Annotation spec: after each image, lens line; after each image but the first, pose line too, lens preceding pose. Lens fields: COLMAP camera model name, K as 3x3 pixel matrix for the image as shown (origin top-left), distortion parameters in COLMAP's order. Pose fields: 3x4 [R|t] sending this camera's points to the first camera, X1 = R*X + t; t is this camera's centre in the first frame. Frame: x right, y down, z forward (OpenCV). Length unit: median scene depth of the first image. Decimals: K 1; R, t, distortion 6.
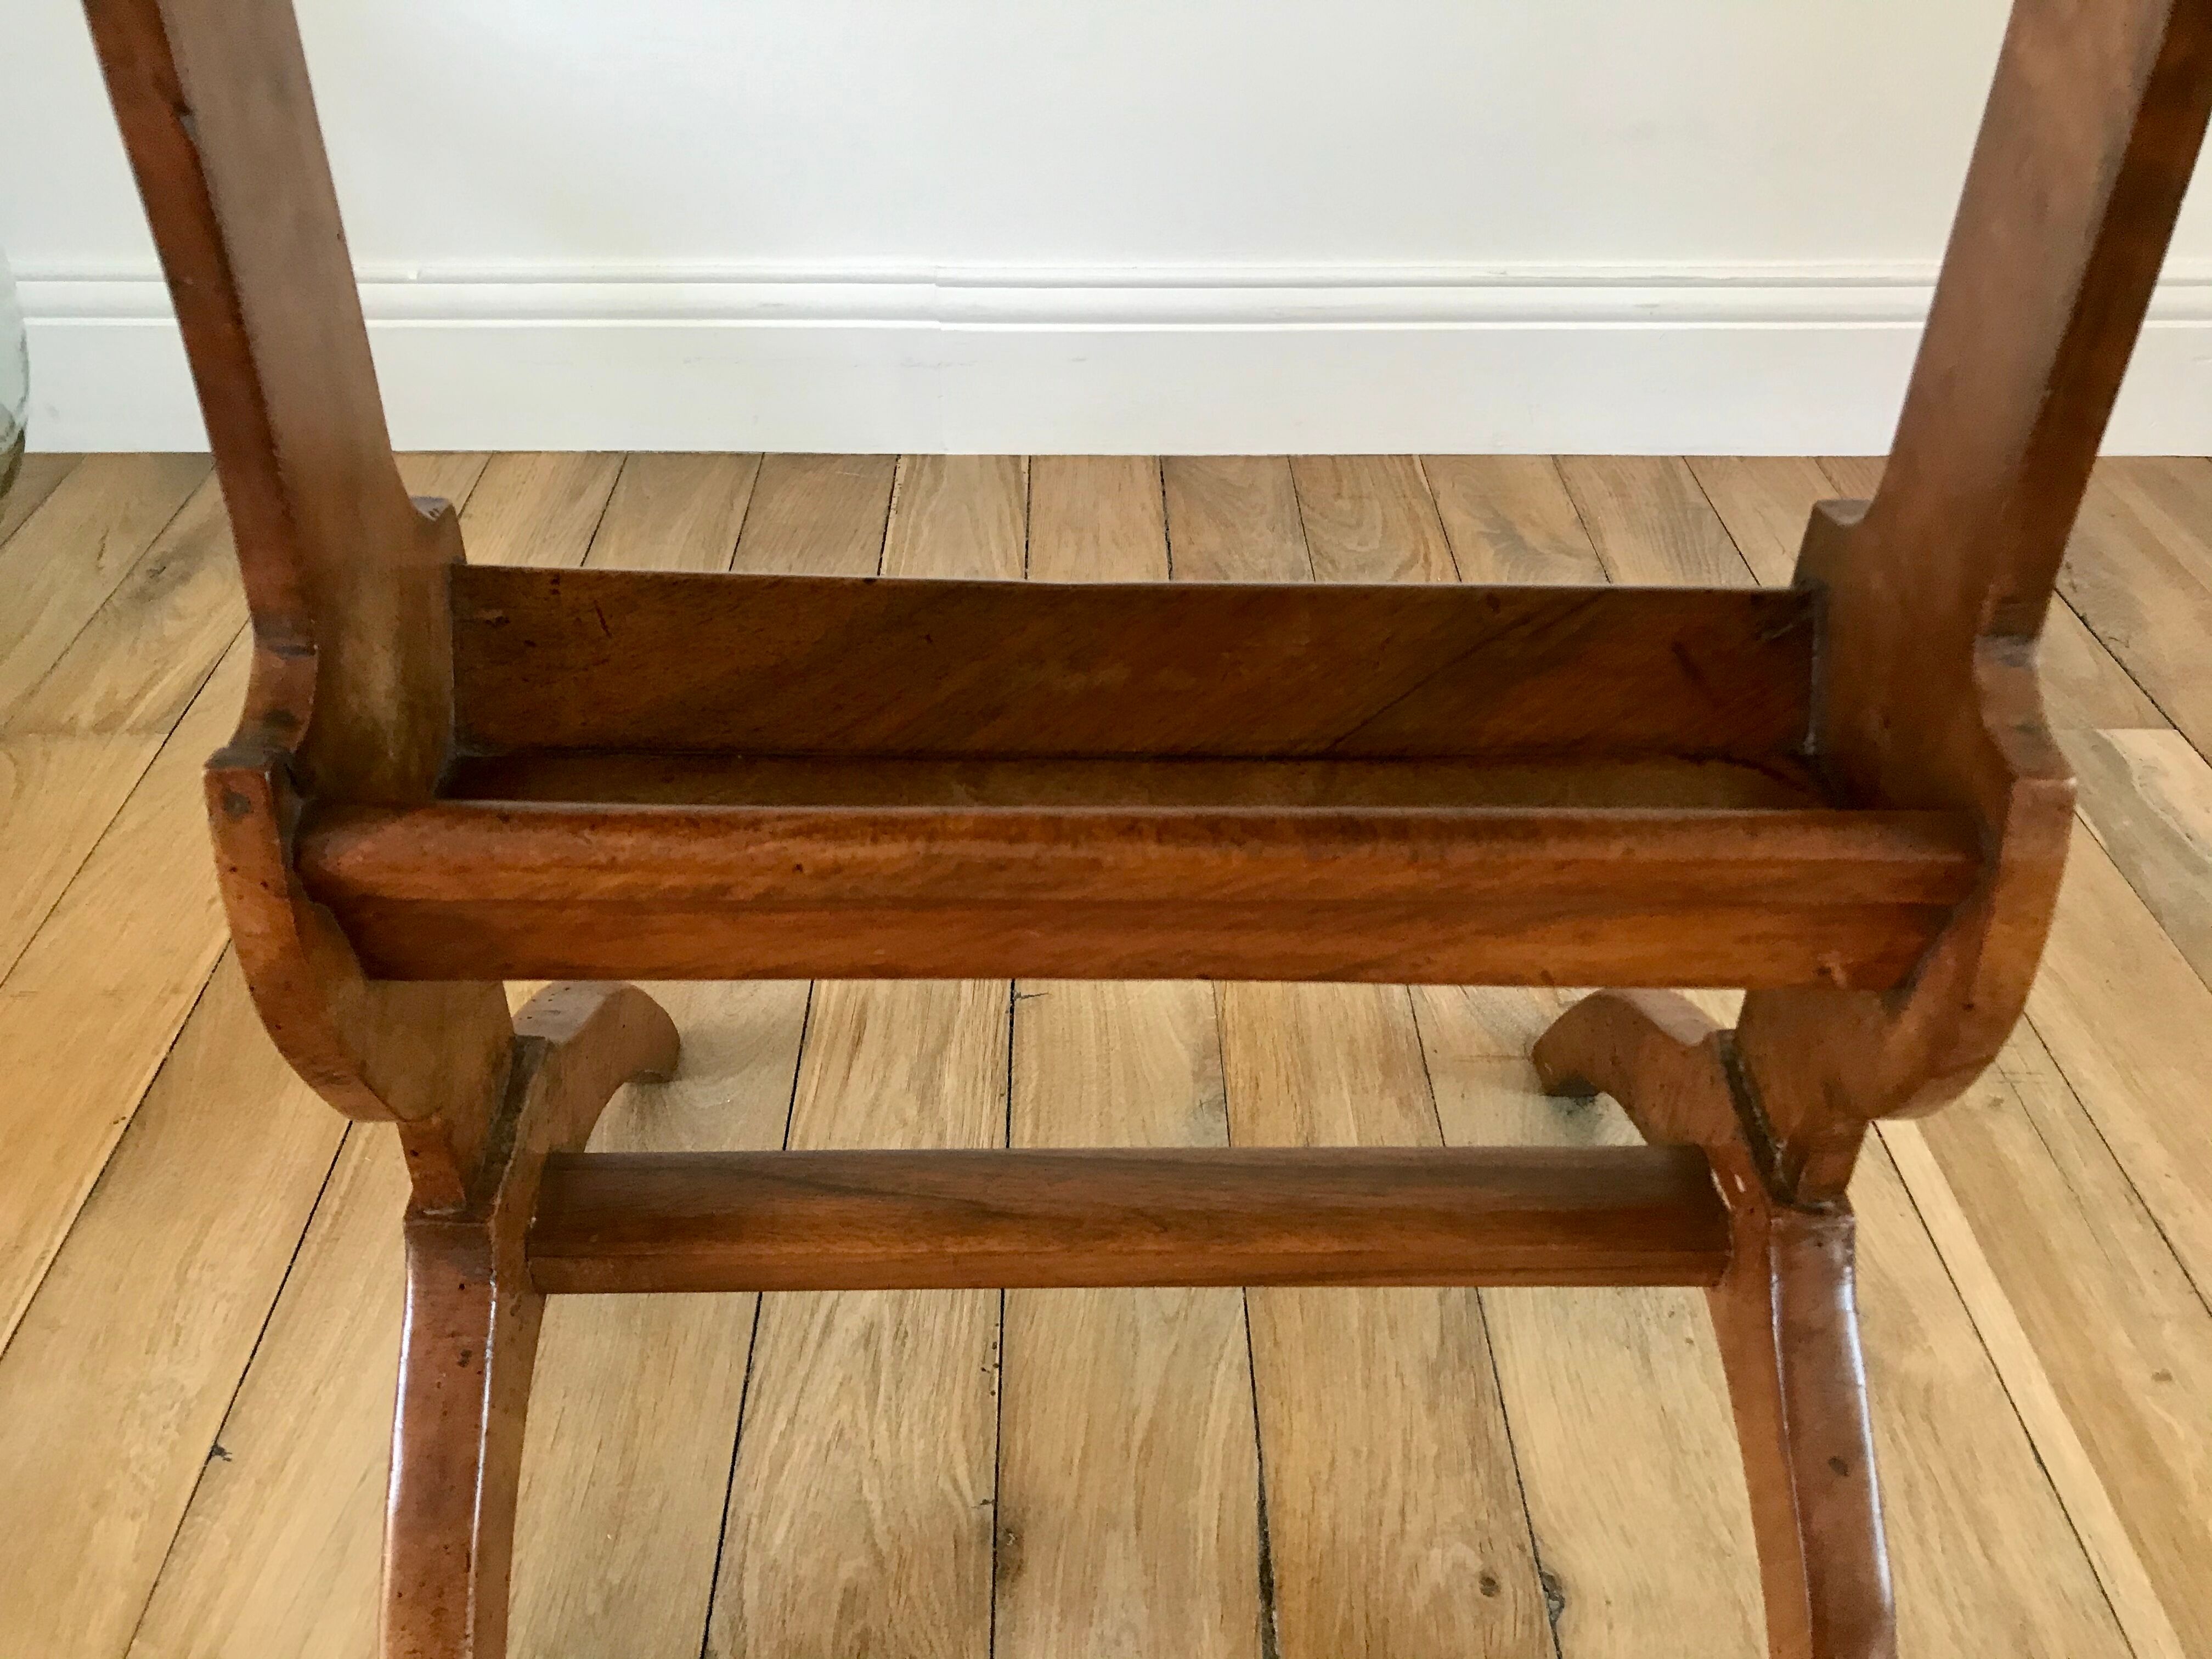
lens RADIAL K [[1819.3, 0, 1086.7], [0, 1819.3, 812.7], [0, 0, 1]] dist [0.011727, 0.015109]
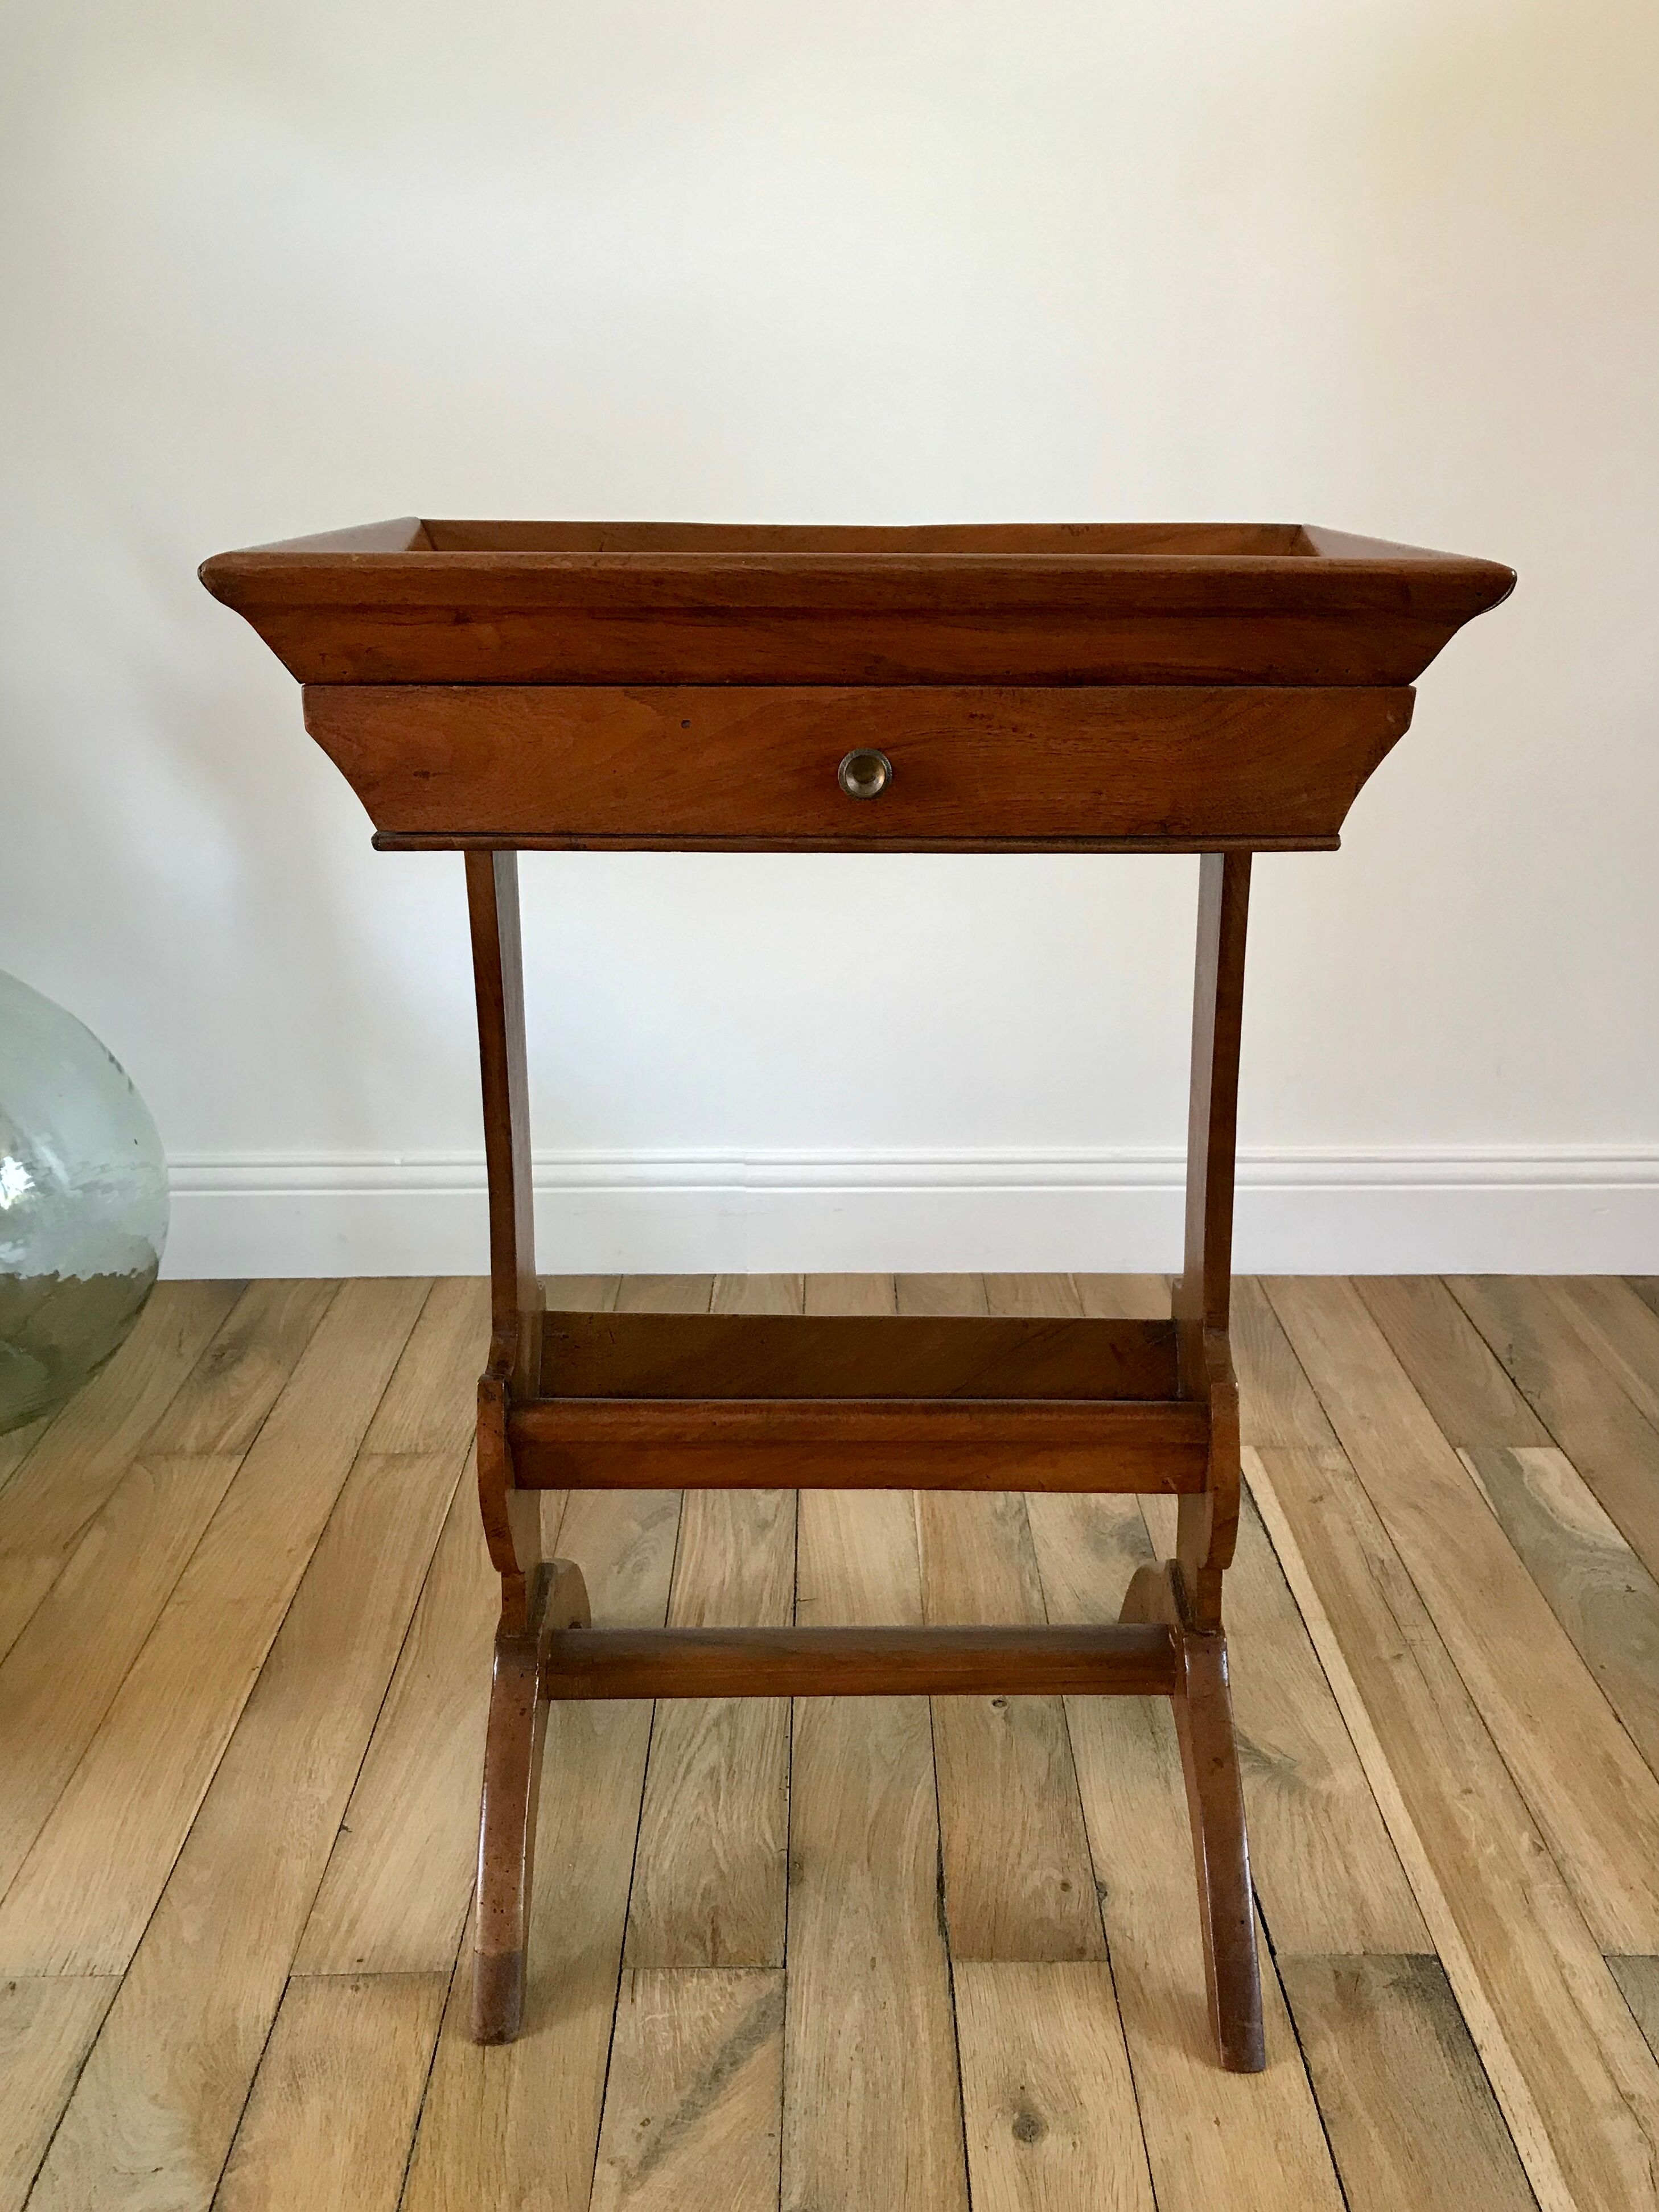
lens RADIAL K [[1884.6, 0, 840.0], [0, 1884.6, 1097.5], [0, 0, 1]] dist [0.010589, 0.029383]
pose [[0.999951, -0.006326, -0.007601, 0.017695], [0.003782, 0.954855, -0.297049, 0.214740], [0.009137, 0.297006, 0.954832, -0.902685]]
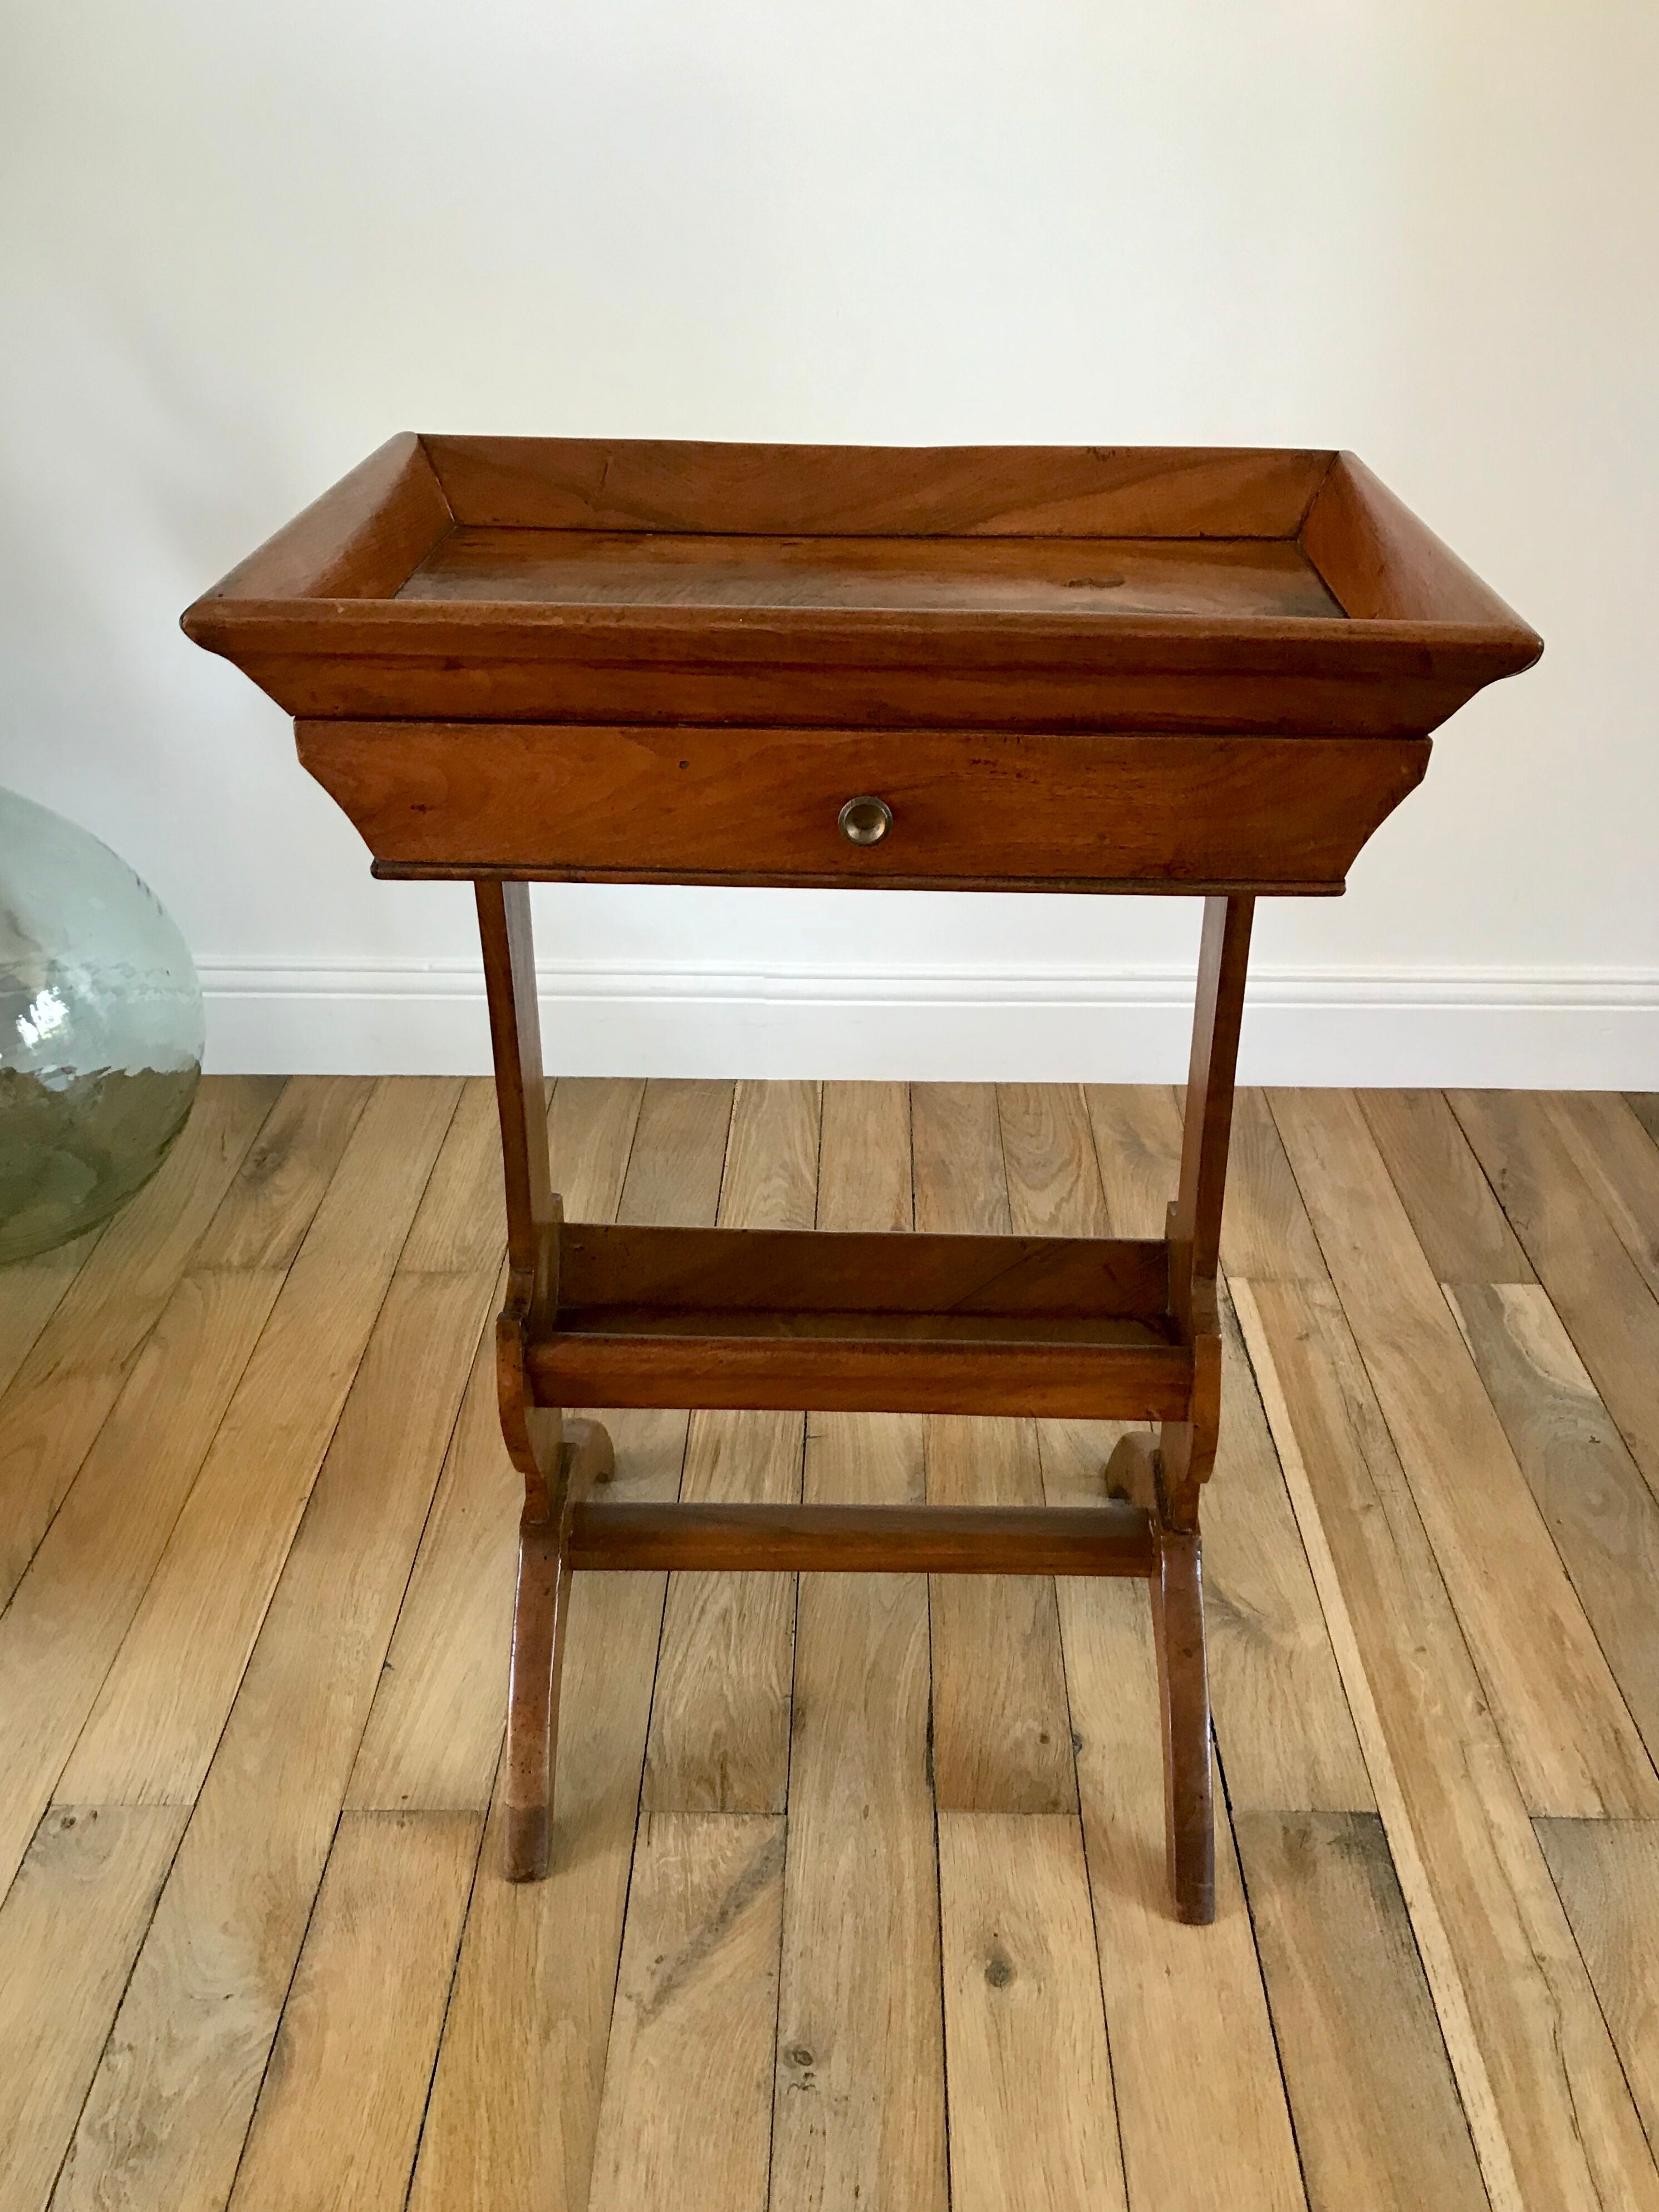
lens RADIAL K [[1836.3, 0, 843.2], [0, 1836.3, 1097.3], [0, 0, 1]] dist [0.030707, -0.016121]
pose [[0.999654, 0.011107, -0.023845, 0.041159], [-0.013665, 0.993844, -0.109945, -0.034936], [0.022477, 0.110232, 0.993652, -0.946530]]
